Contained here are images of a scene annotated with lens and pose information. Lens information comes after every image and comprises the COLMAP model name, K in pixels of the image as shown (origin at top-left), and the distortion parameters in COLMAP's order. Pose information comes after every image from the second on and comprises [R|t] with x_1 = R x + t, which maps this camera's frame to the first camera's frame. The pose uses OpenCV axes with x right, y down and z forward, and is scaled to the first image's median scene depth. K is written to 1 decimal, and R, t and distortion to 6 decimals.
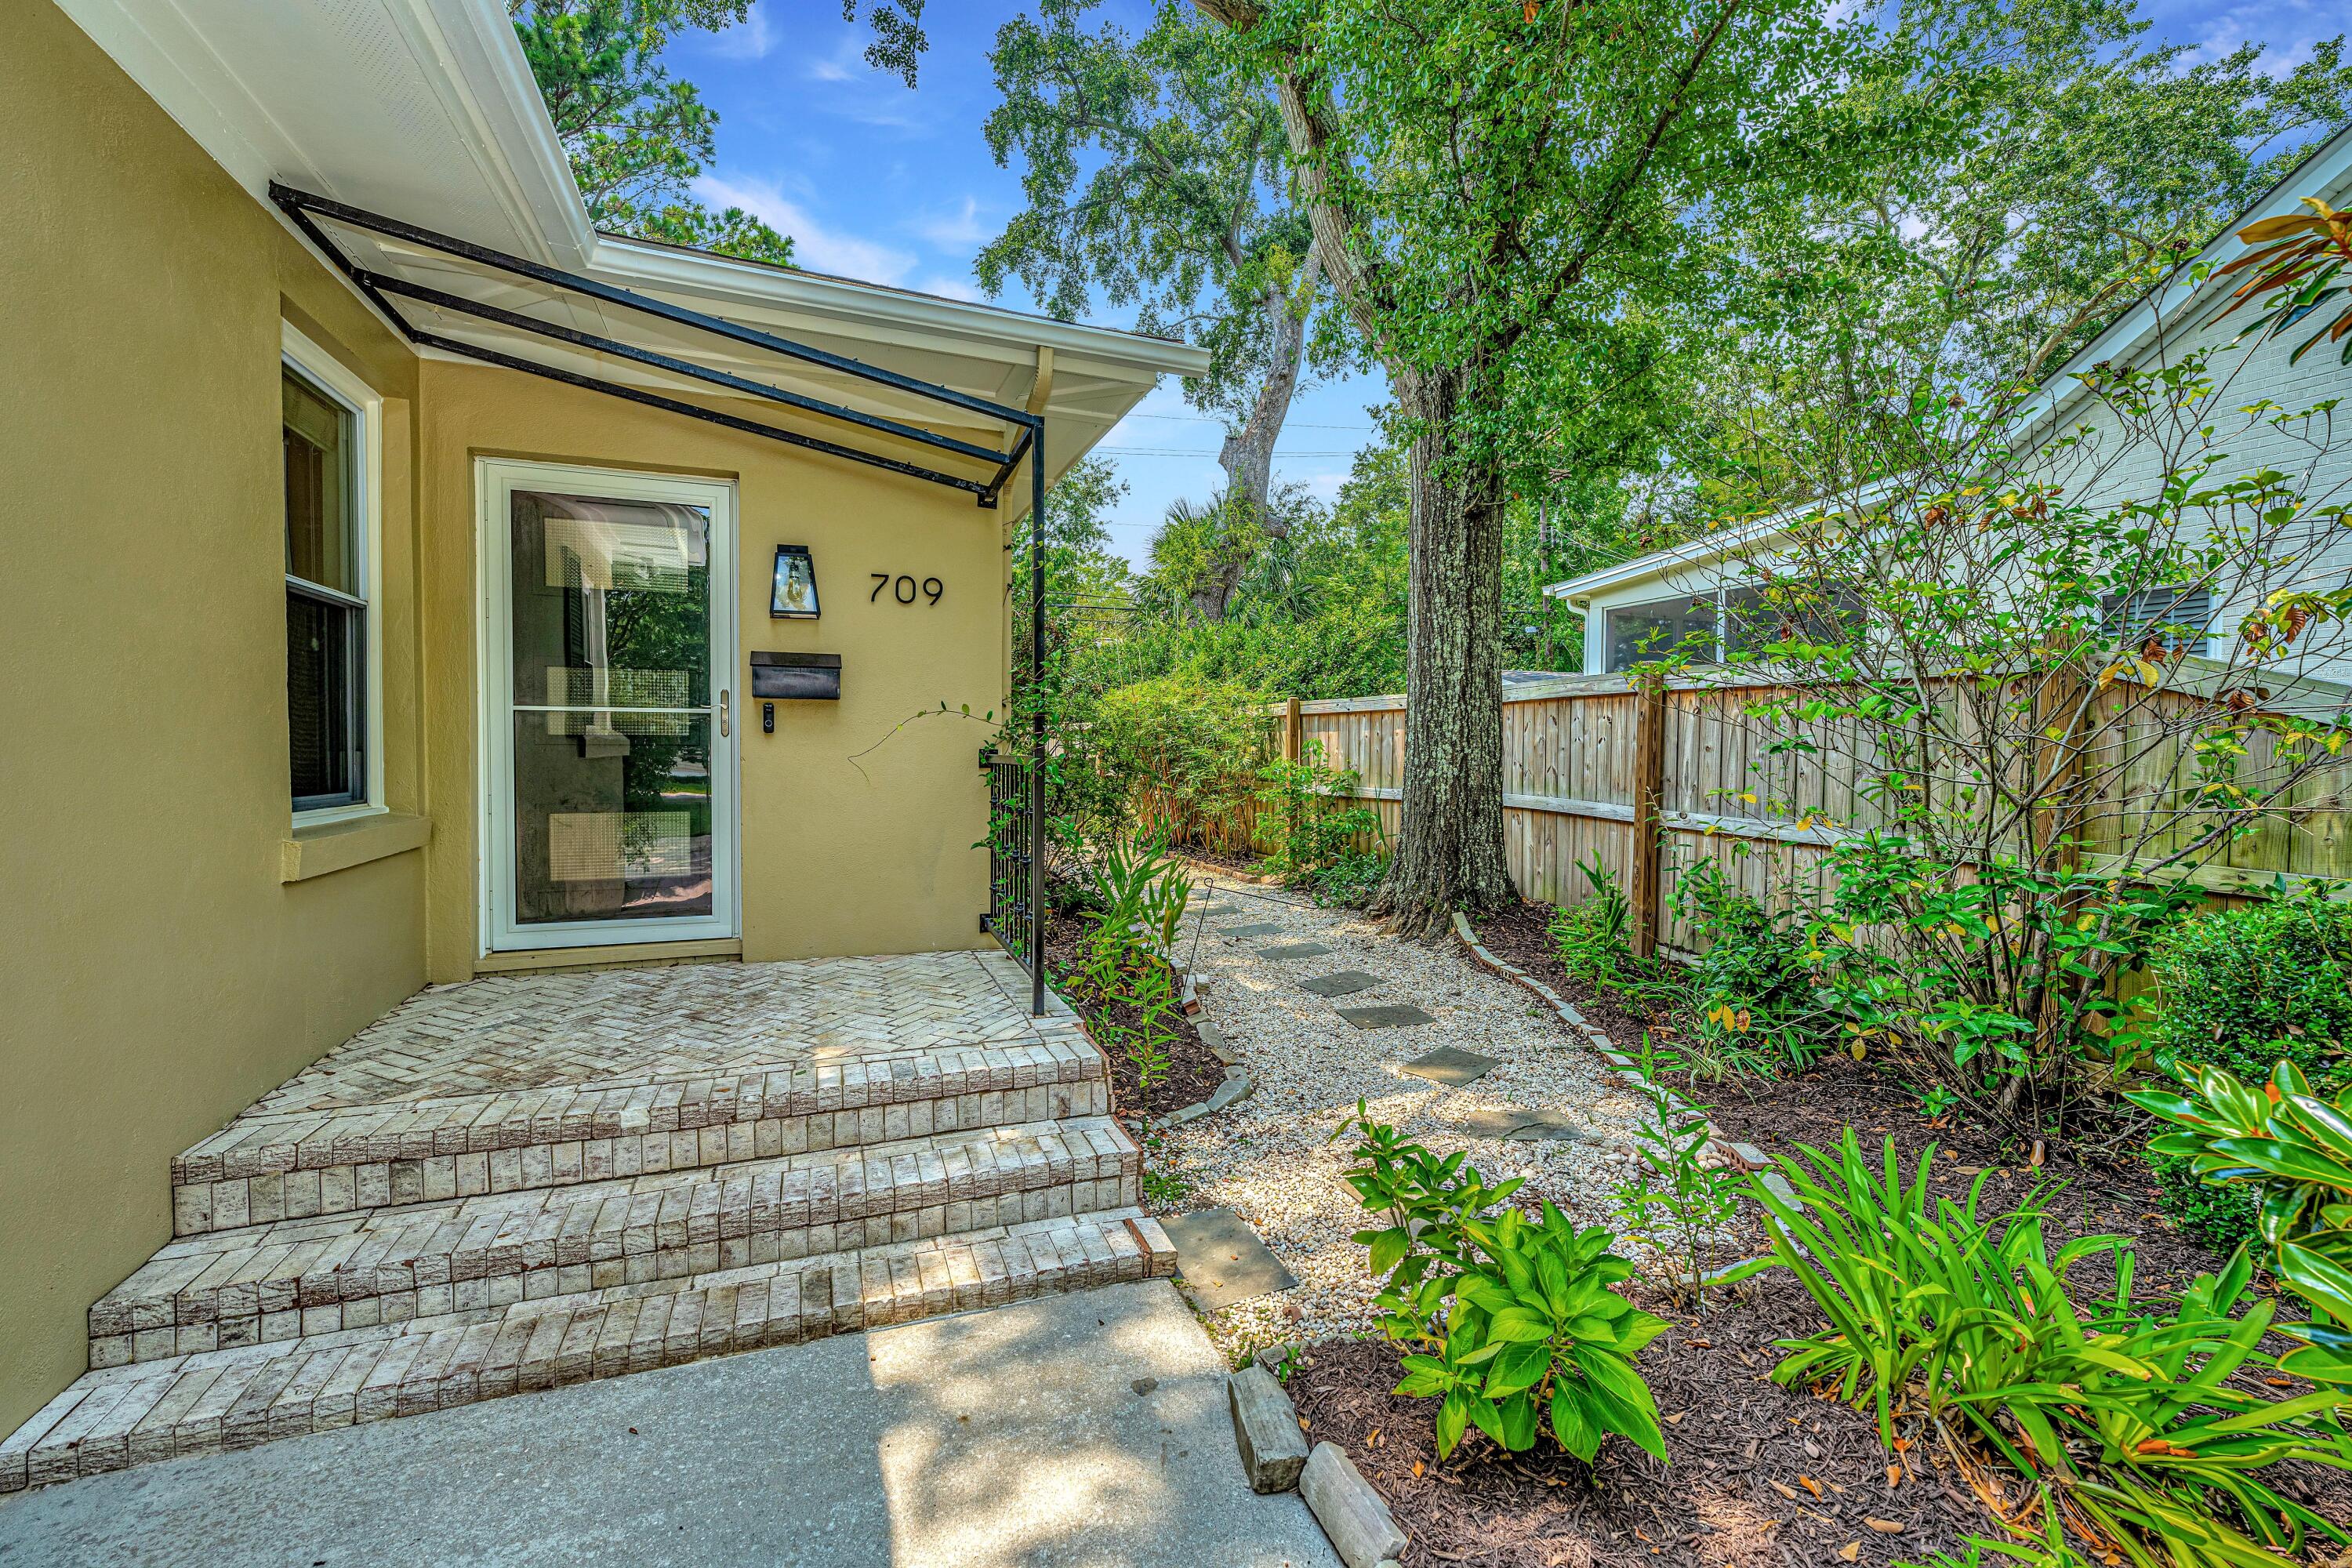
lens RADIAL K [[955.4, 0, 1180.4], [0, 955.4, 775.3], [0, 0, 1]] dist [0.000388, 0.000020]
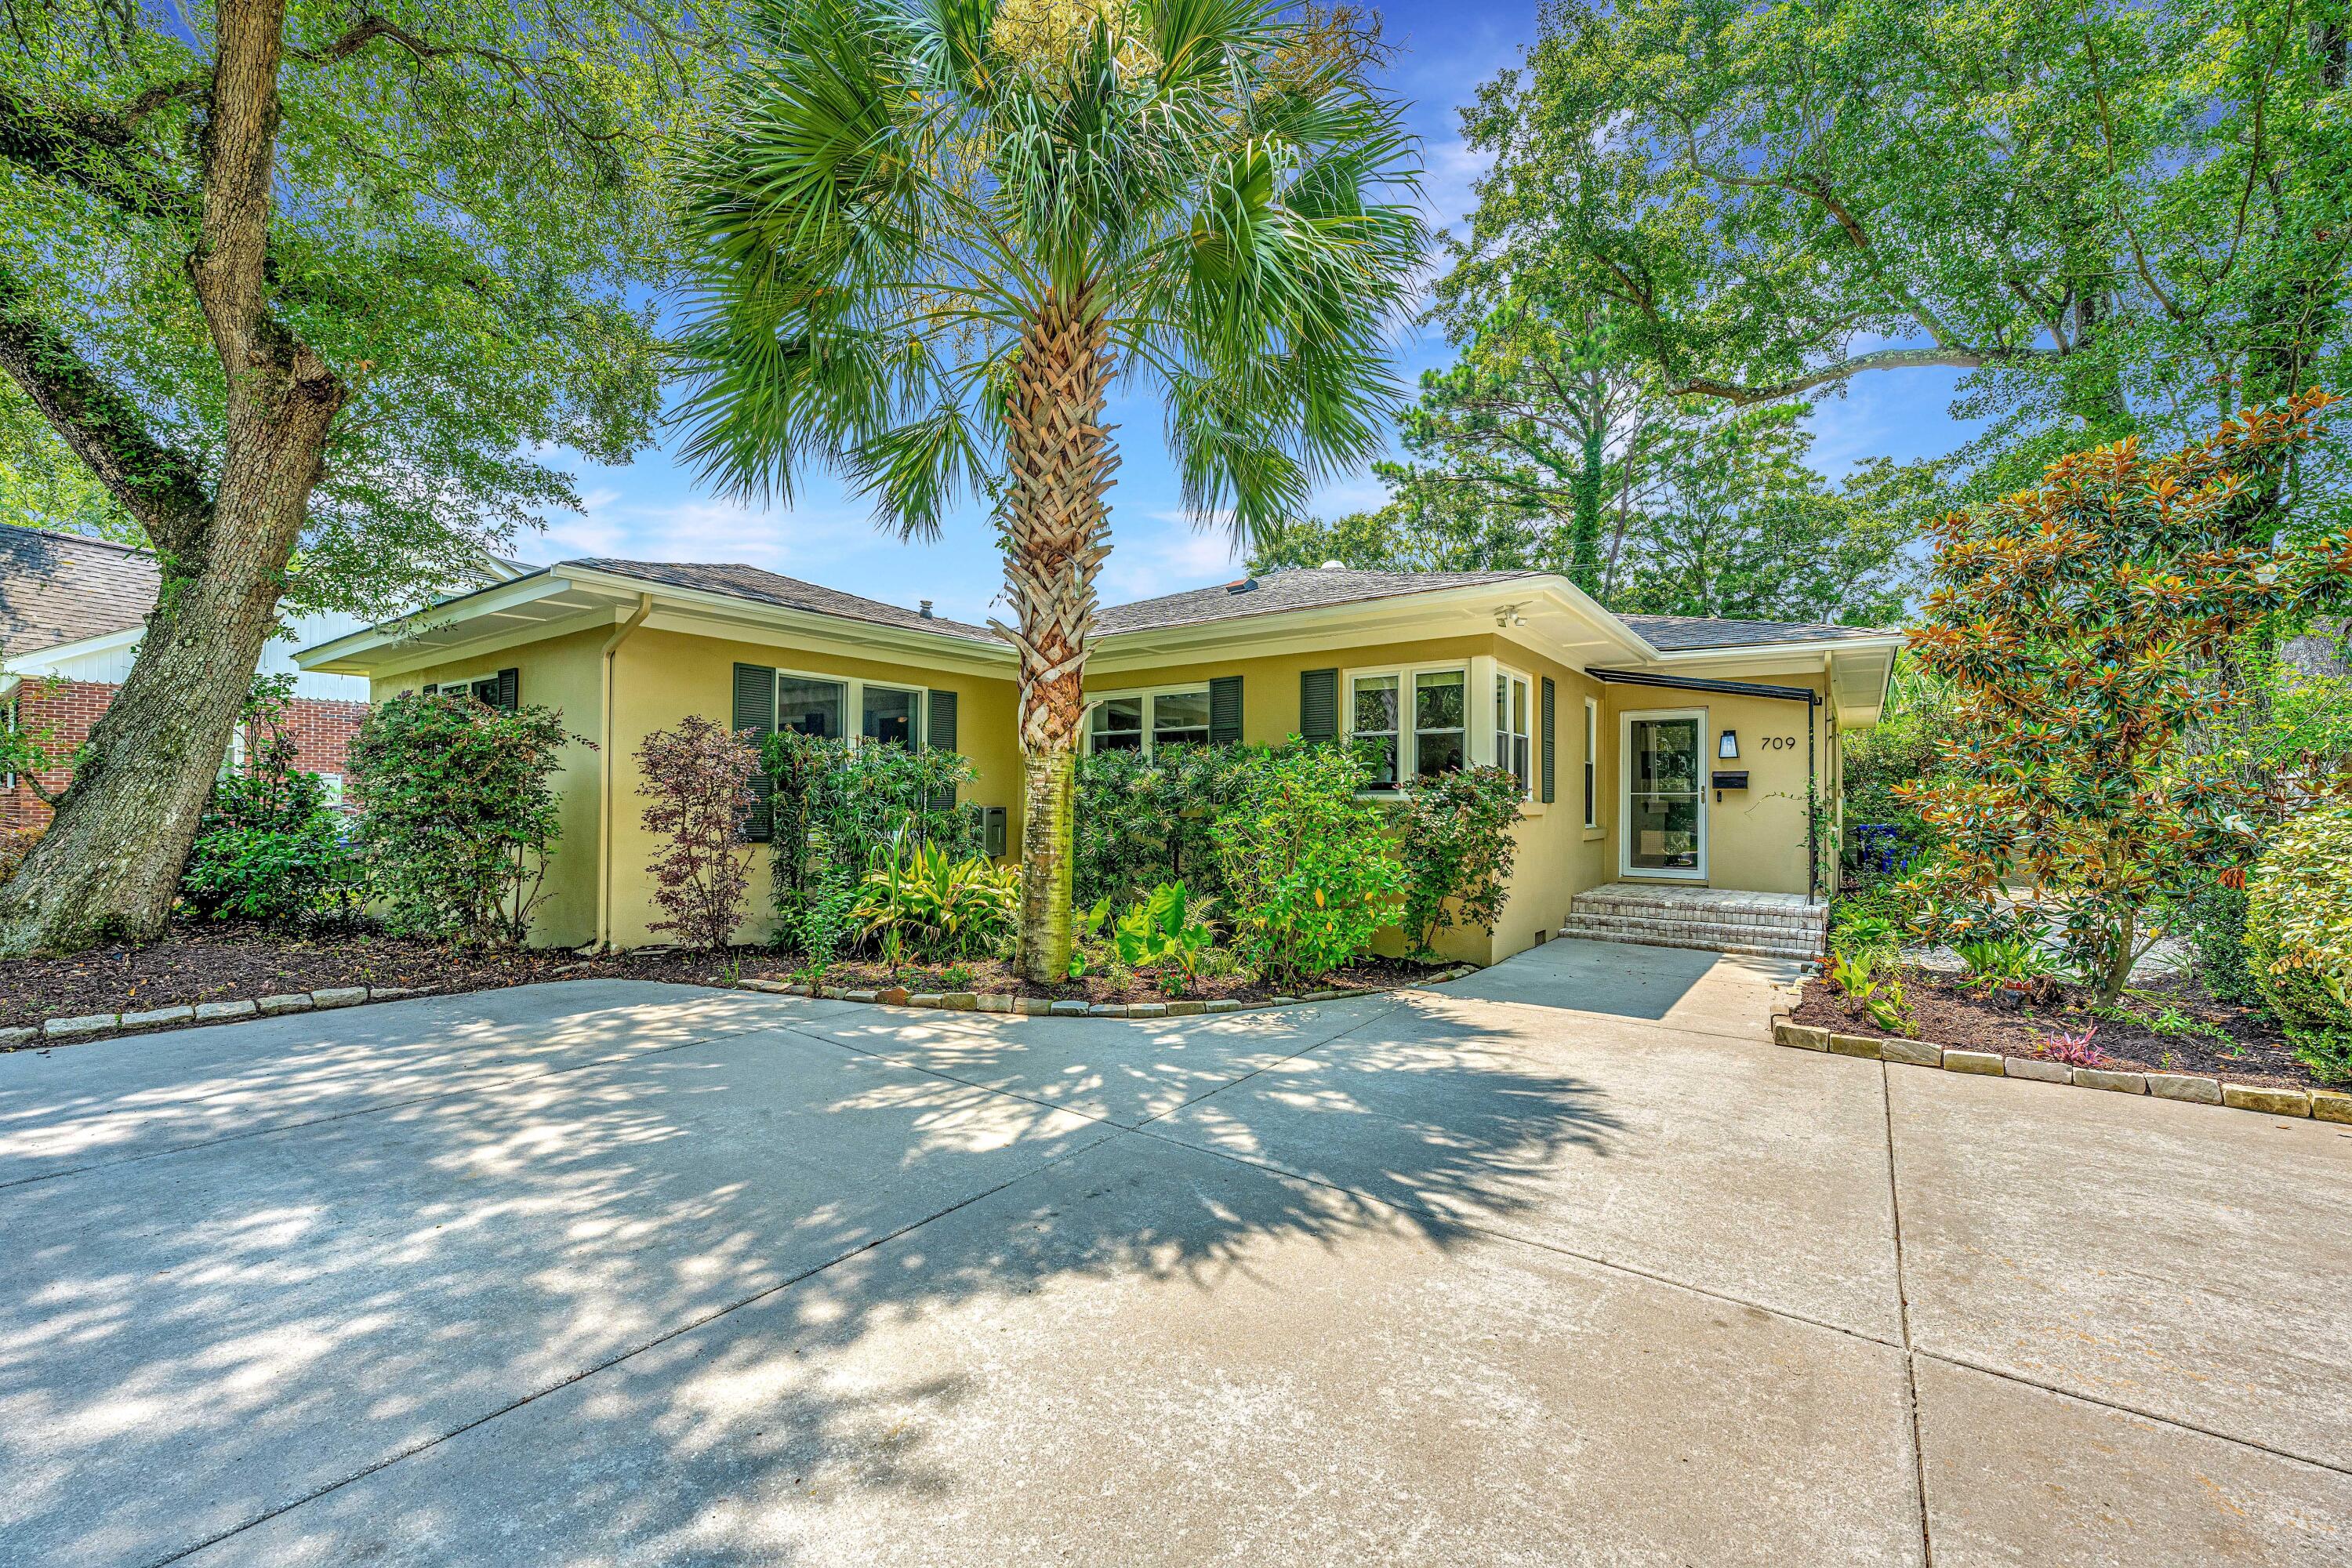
lens RADIAL K [[955.4, 0, 1179.0], [0, 955.4, 790.5], [0, 0, 1]] dist [0.000388, 0.000020]
pose [[0.545154, -0.010757, -0.838267, 0.977741], [-0.024348, 0.999293, -0.028658, 0.036526], [0.837982, 0.036033, 0.544507, -1.705653]]
